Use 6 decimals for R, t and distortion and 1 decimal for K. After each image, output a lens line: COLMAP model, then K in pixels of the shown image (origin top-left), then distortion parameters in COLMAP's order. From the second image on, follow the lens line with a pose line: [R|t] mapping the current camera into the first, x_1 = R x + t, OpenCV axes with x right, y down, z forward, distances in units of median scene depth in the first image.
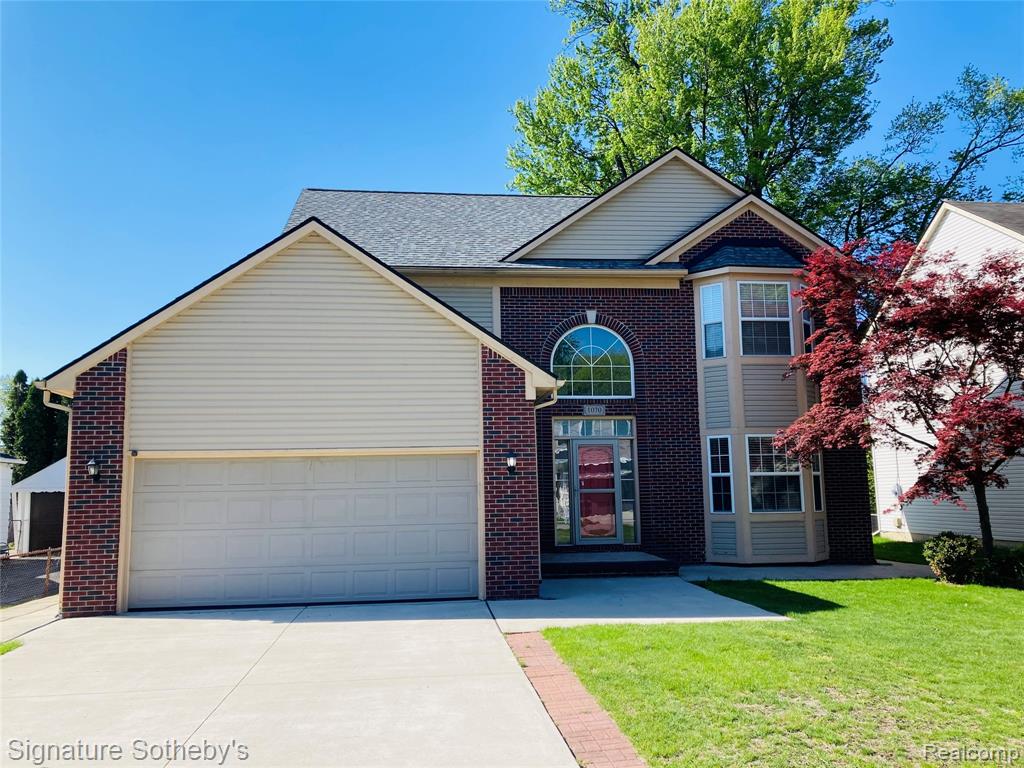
lens RADIAL K [[841.9, 0, 483.8], [0, 841.9, 380.6], [0, 0, 1]] dist [0.037145, -0.043691]
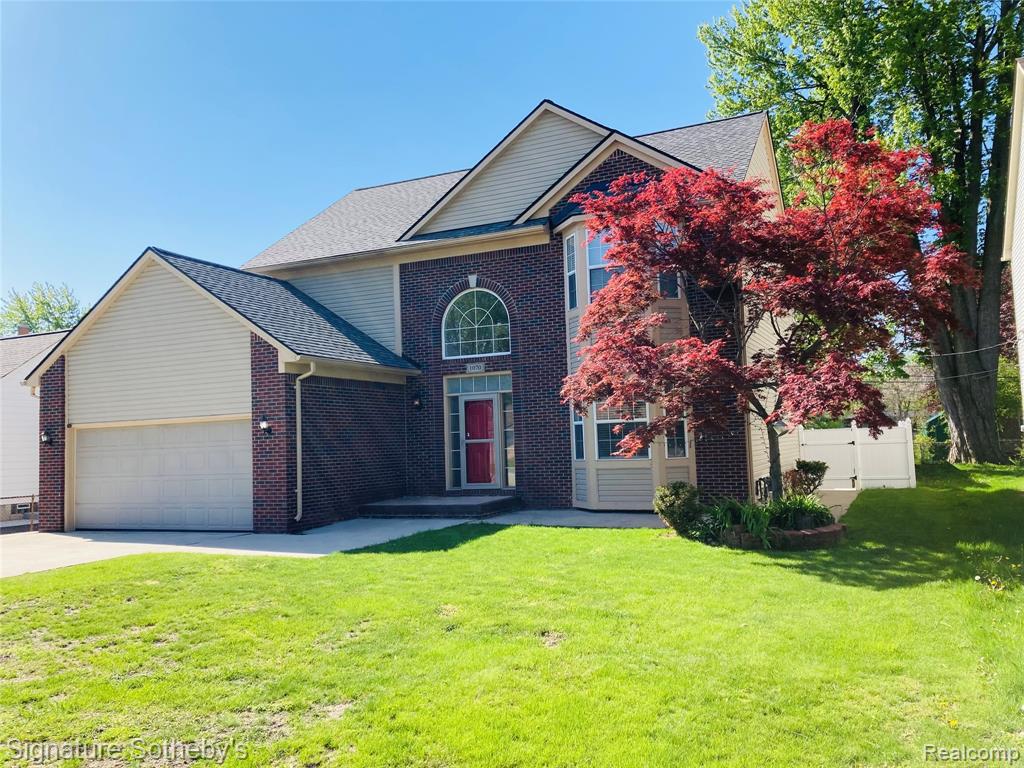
lens RADIAL K [[841.9, 0, 520.5], [0, 841.9, 393.3], [0, 0, 1]] dist [0.037145, -0.043691]
pose [[0.858091, -0.045188, -0.511505, 0.736173], [0.090089, 0.993918, 0.063326, 0.004247], [0.505532, -0.100420, 0.856944, 0.094021]]
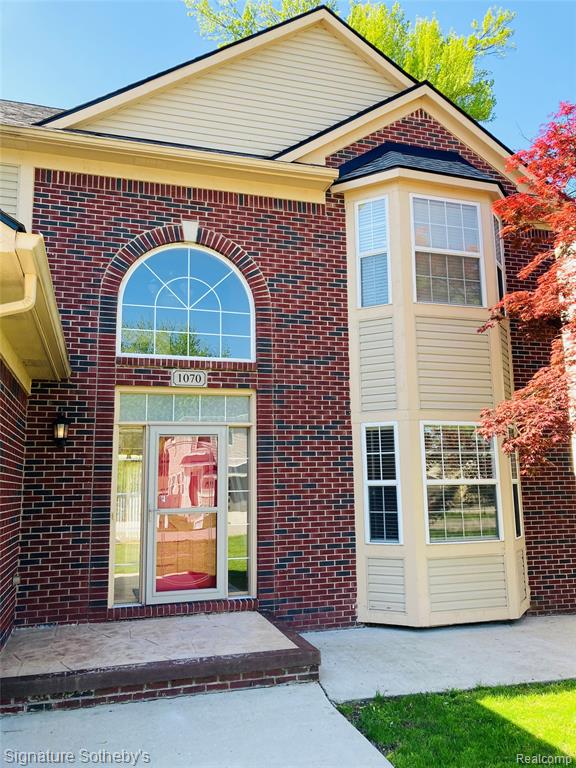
lens RADIAL K [[631.5, 0, 291.6], [0, 631.5, 380.9], [0, 0, 1]] dist [0.037145, -0.043691]
pose [[0.979760, 0.031042, 0.197752, 0.113705], [-0.023473, 0.998904, -0.040507, 0.054074], [-0.198793, 0.035045, 0.979415, 0.532621]]
